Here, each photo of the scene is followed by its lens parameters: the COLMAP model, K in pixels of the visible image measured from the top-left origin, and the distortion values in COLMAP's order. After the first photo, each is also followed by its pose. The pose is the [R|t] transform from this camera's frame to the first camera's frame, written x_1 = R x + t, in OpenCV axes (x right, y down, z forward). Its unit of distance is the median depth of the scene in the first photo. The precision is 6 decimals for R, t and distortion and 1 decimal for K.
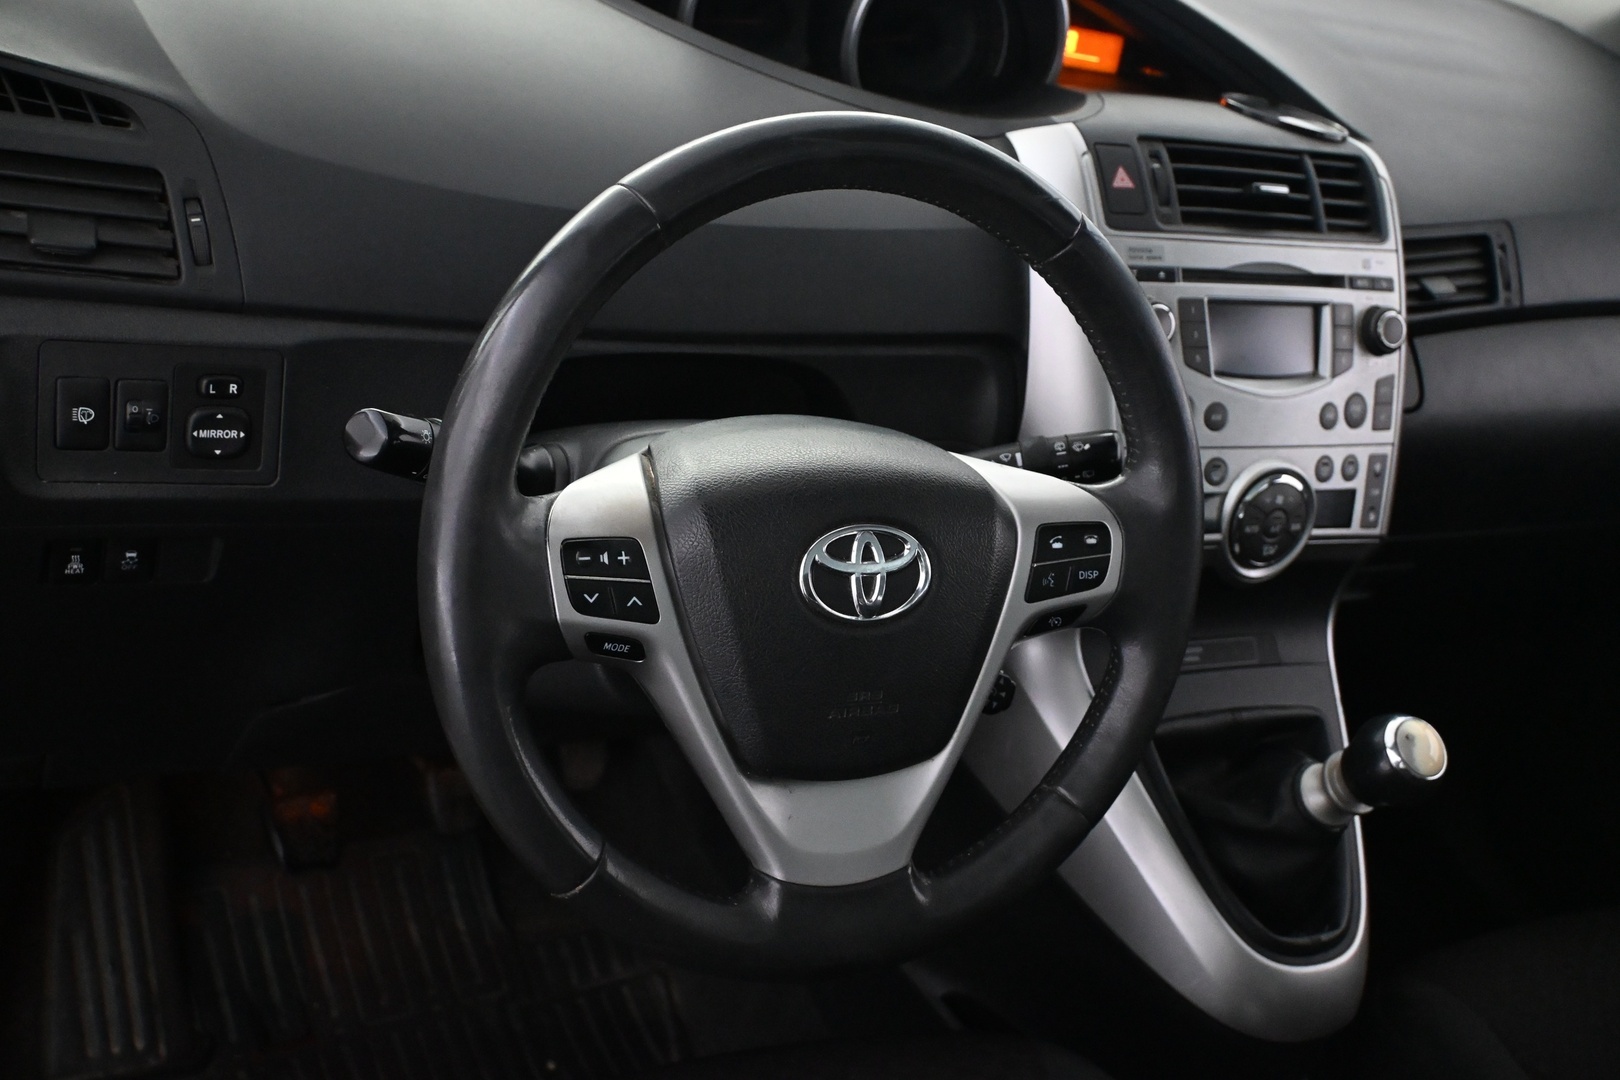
lens RADIAL K [[1961.4, 0, 810.0], [0, 1961.4, 540.0], [0, 0, 1]] dist [0.002082, -0.026754]
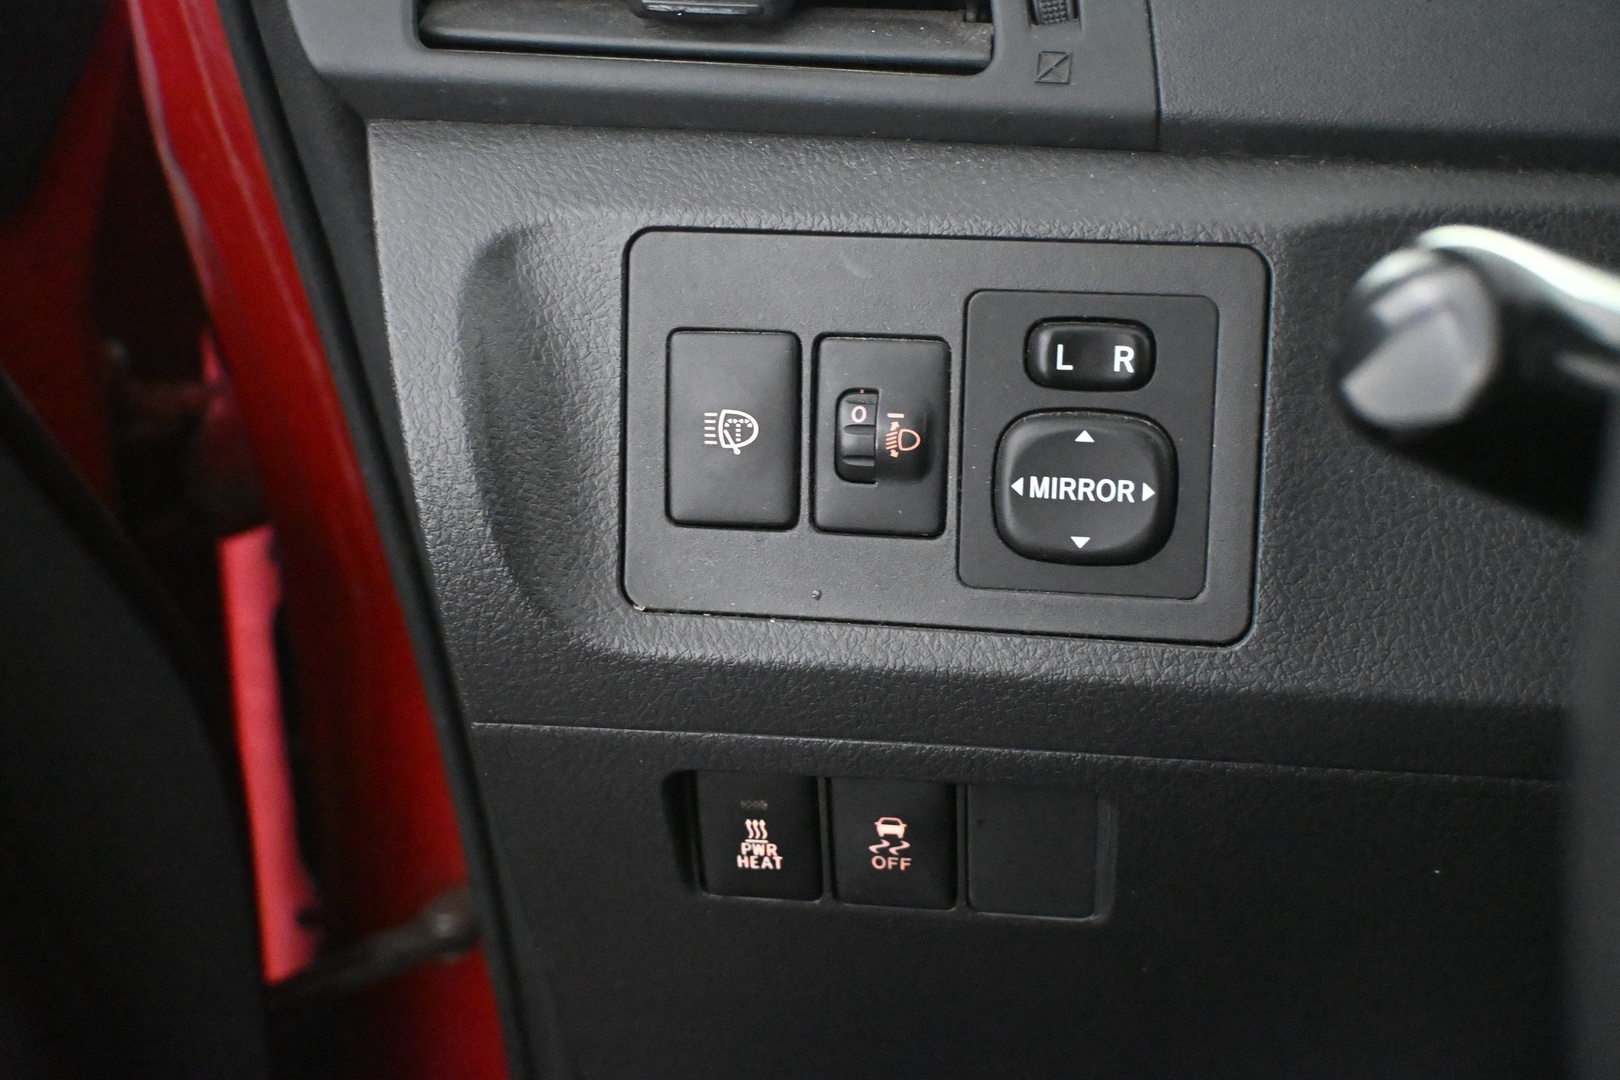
lens RADIAL K [[2165.1, 0, 810.0], [0, 2165.1, 540.0], [0, 0, 1]] dist [0.003846, 0.026180]
pose [[0.819666, -0.032190, -0.571937, -0.117818], [-0.075719, 0.983571, -0.163873, 0.023303], [0.567816, 0.177627, 0.803762, 0.659467]]
